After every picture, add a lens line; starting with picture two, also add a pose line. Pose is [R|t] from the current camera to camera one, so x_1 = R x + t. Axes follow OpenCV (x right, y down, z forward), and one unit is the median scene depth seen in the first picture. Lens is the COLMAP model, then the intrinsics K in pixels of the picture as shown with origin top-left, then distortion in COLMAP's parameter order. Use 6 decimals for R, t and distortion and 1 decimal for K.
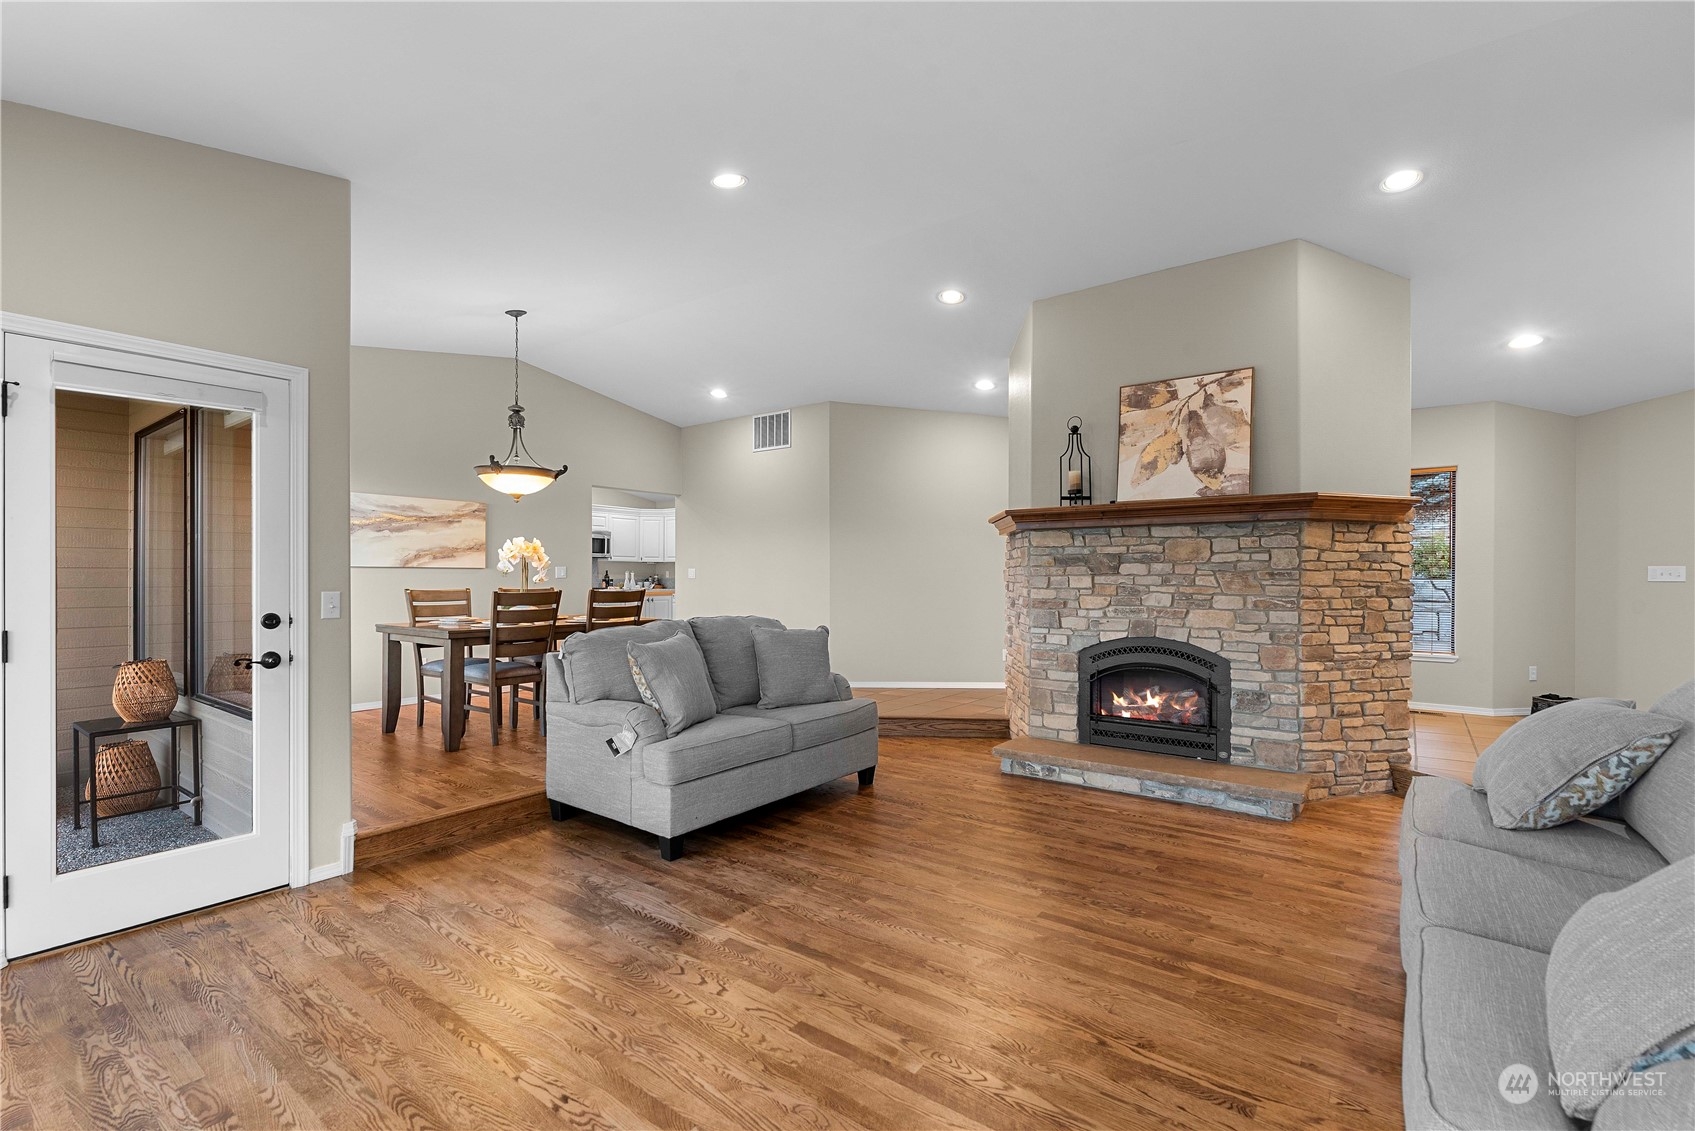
lens RADIAL K [[745.4, 0, 835.9], [0, 745.4, 574.3], [0, 0, 1]] dist [0.006799, -0.002568]
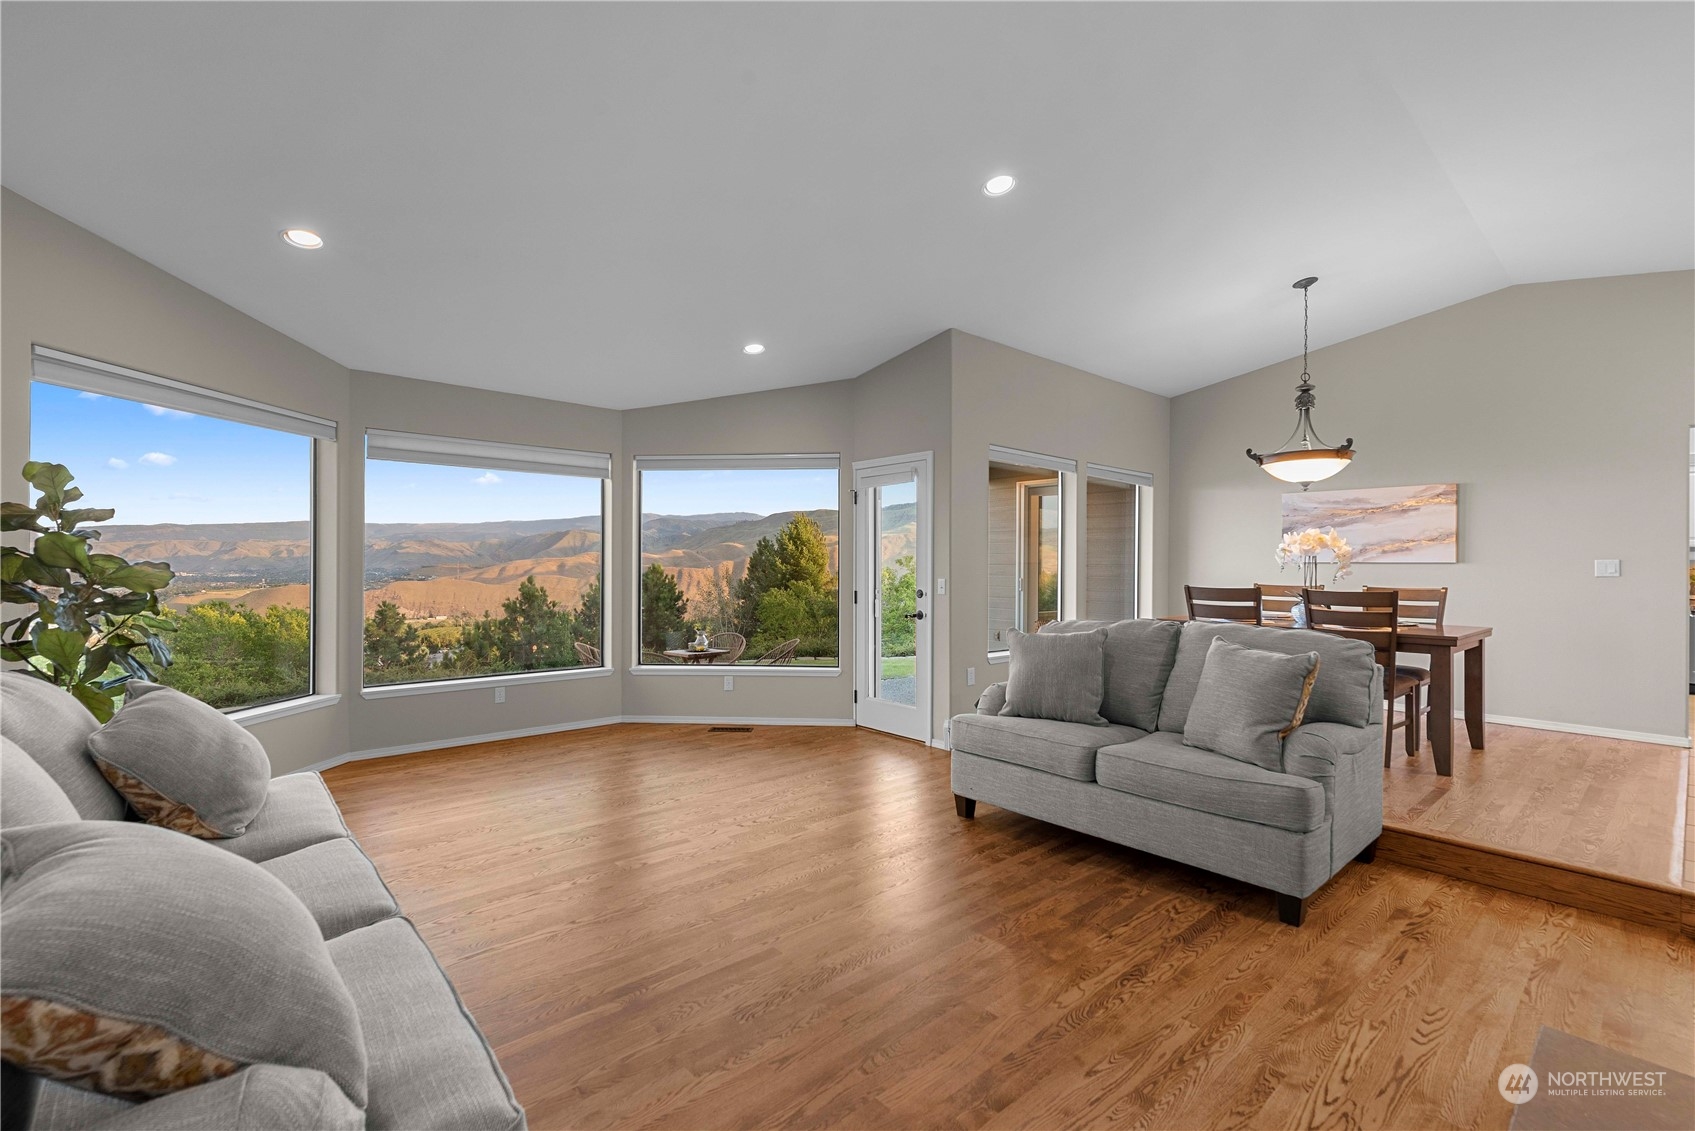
lens RADIAL K [[745.4, 0, 856.4], [0, 745.4, 563.7], [0, 0, 1]] dist [0.006799, -0.002568]
pose [[-0.185152, -0.005293, -0.982696, 0.822874], [-0.004257, 0.999980, -0.004584, -0.001254], [0.982701, 0.003335, -0.185171, 0.912851]]
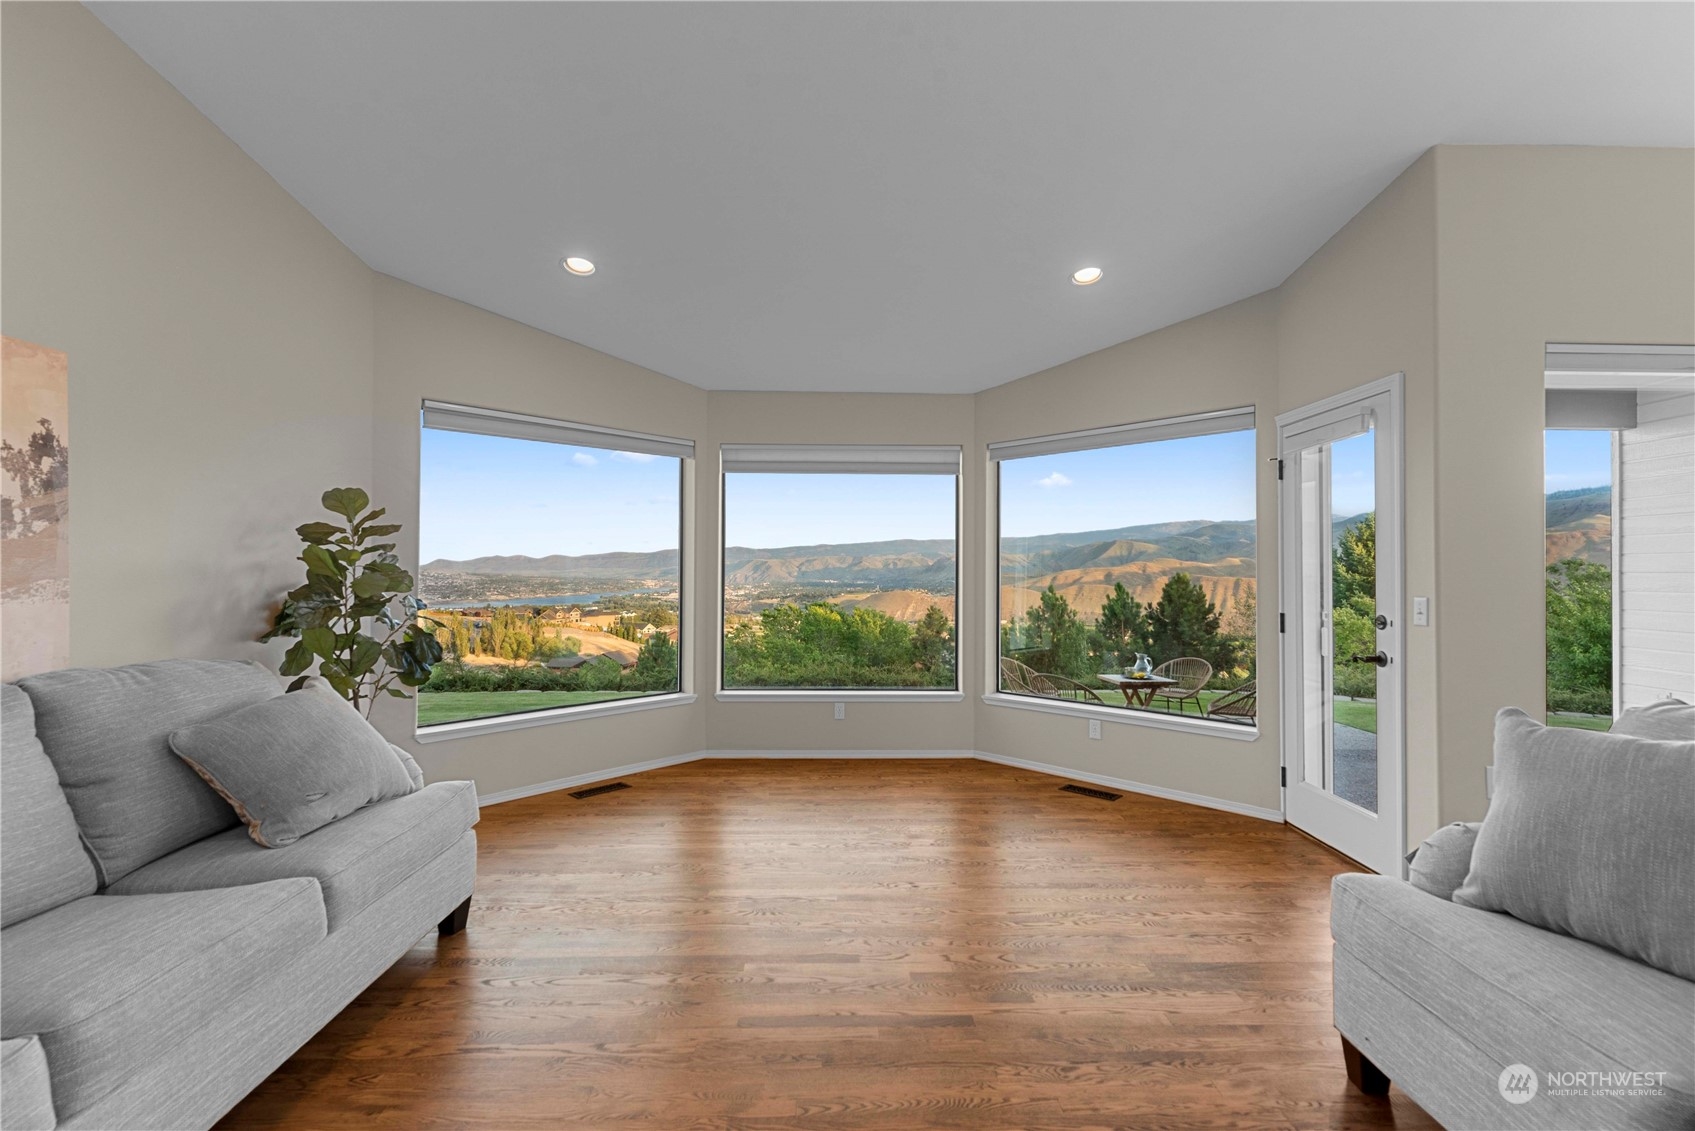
lens RADIAL K [[745.4, 0, 849.0], [0, 745.4, 561.9], [0, 0, 1]] dist [0.006799, -0.002568]
pose [[-0.782092, -0.013779, -0.623010, 0.382367], [-0.004529, 0.999855, -0.016429, -0.001264], [0.623146, -0.010028, -0.782041, 1.047796]]
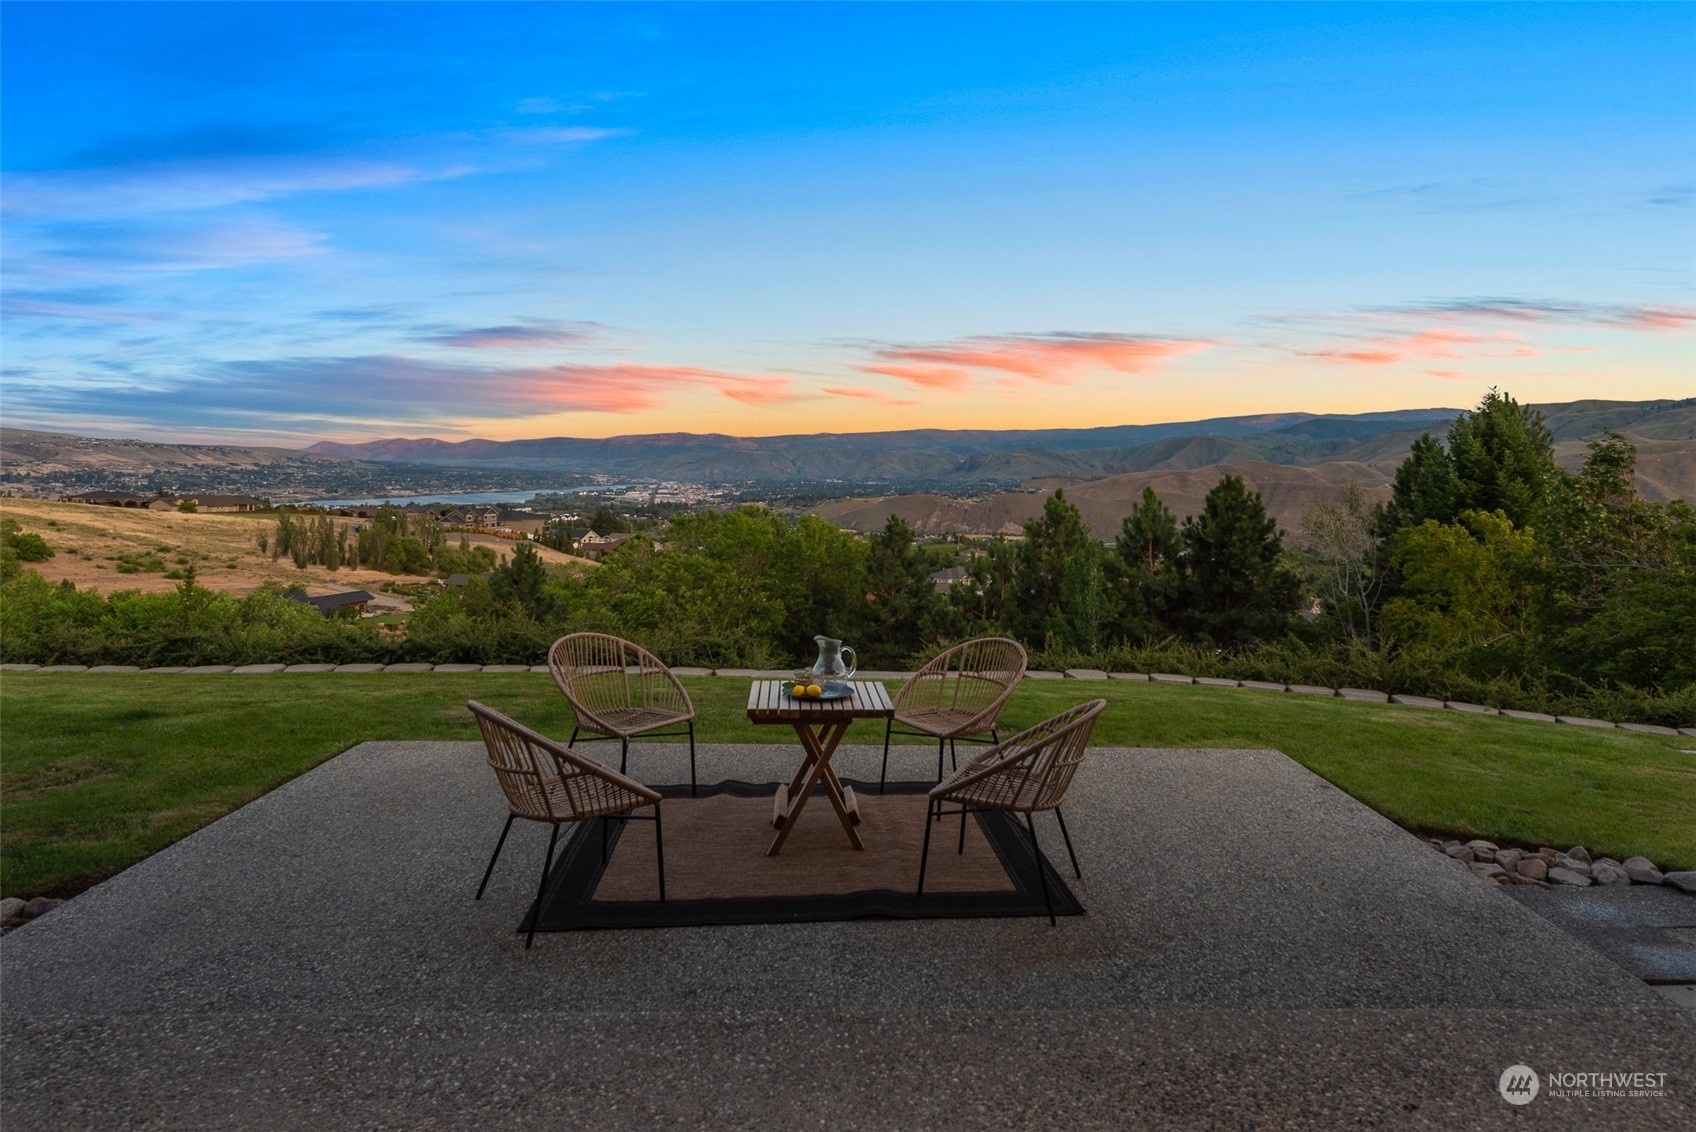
lens RADIAL K [[945.5, 0, 894.7], [0, 945.5, 481.8], [0, 0, 1]] dist [0.003052, 0.000118]
pose [[-0.759760, -0.012797, -0.650078, -0.839931], [-0.024823, 0.999648, 0.009333, 0.016523], [0.649729, 0.023228, -0.759811, 0.852874]]
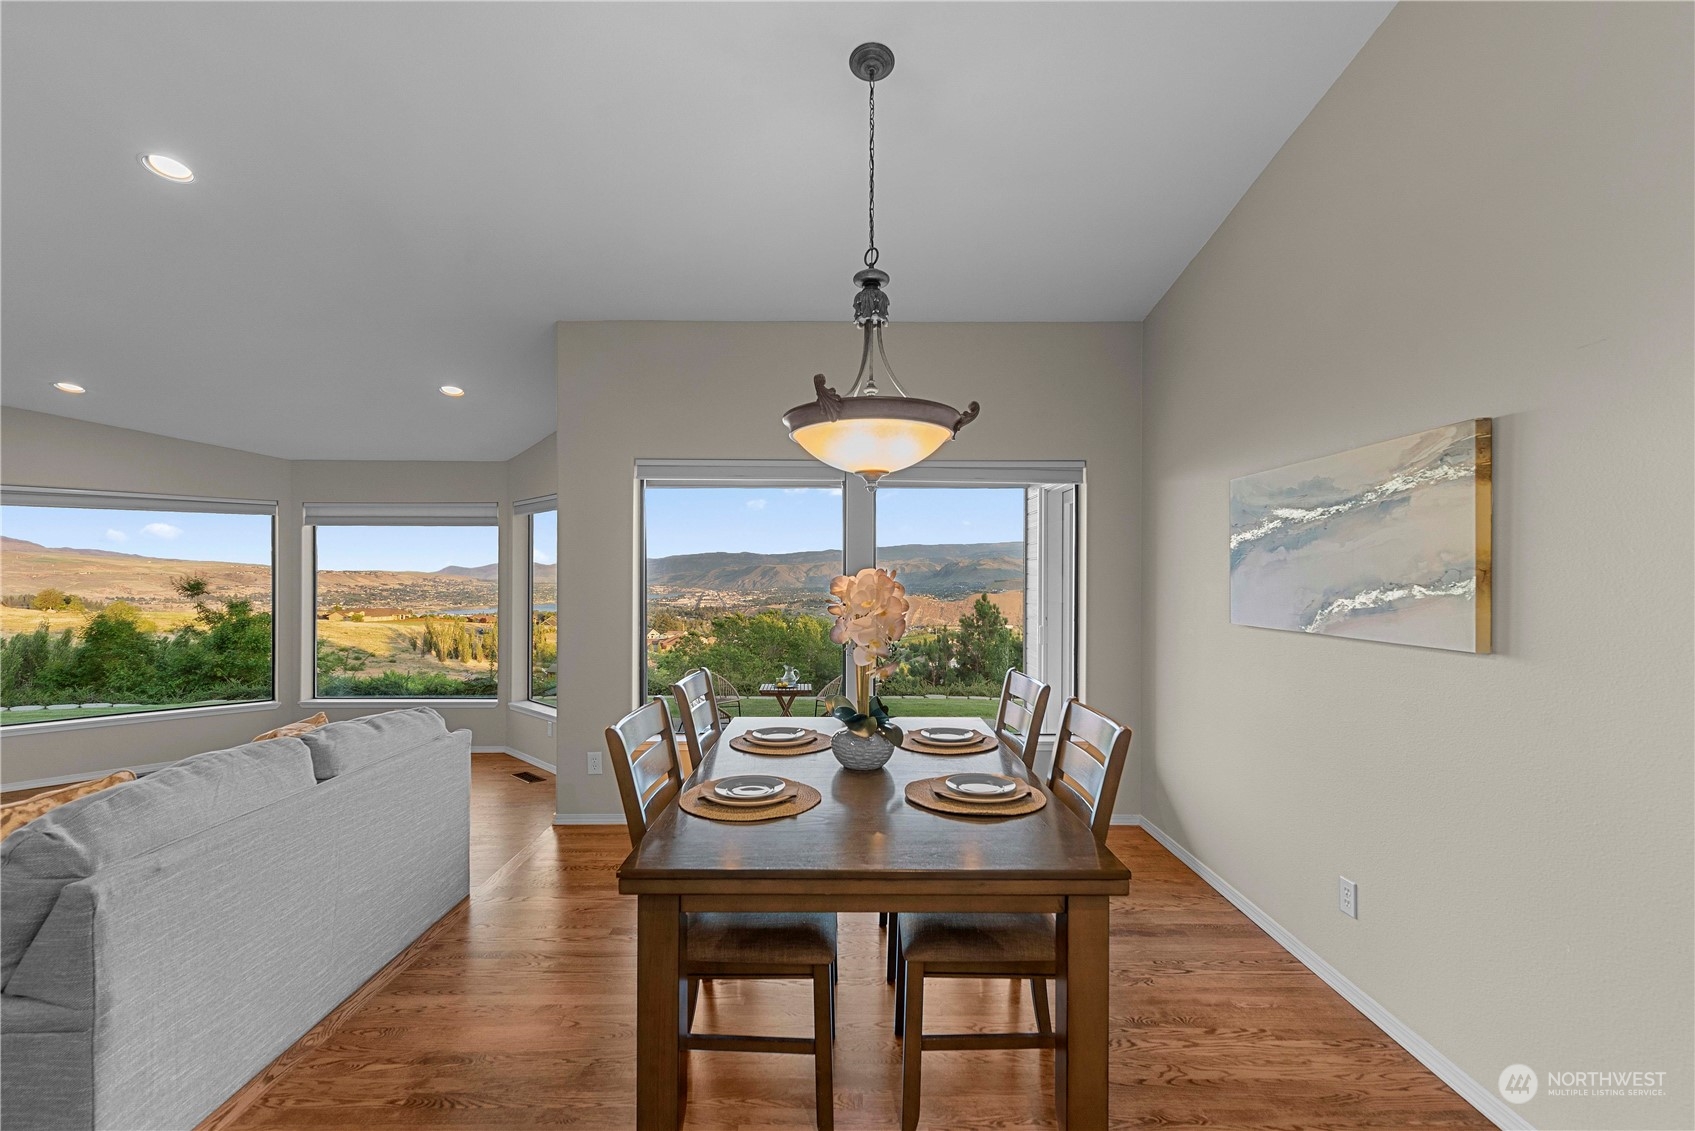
lens RADIAL K [[745.4, 0, 849.0], [0, 745.4, 580.5], [0, 0, 1]] dist [0.006799, -0.002568]
pose [[-0.791694, -0.000194, -0.610918, -0.214517], [-0.001645, 0.999997, 0.001815, -0.064646], [0.610916, 0.002442, -0.791692, 1.939936]]
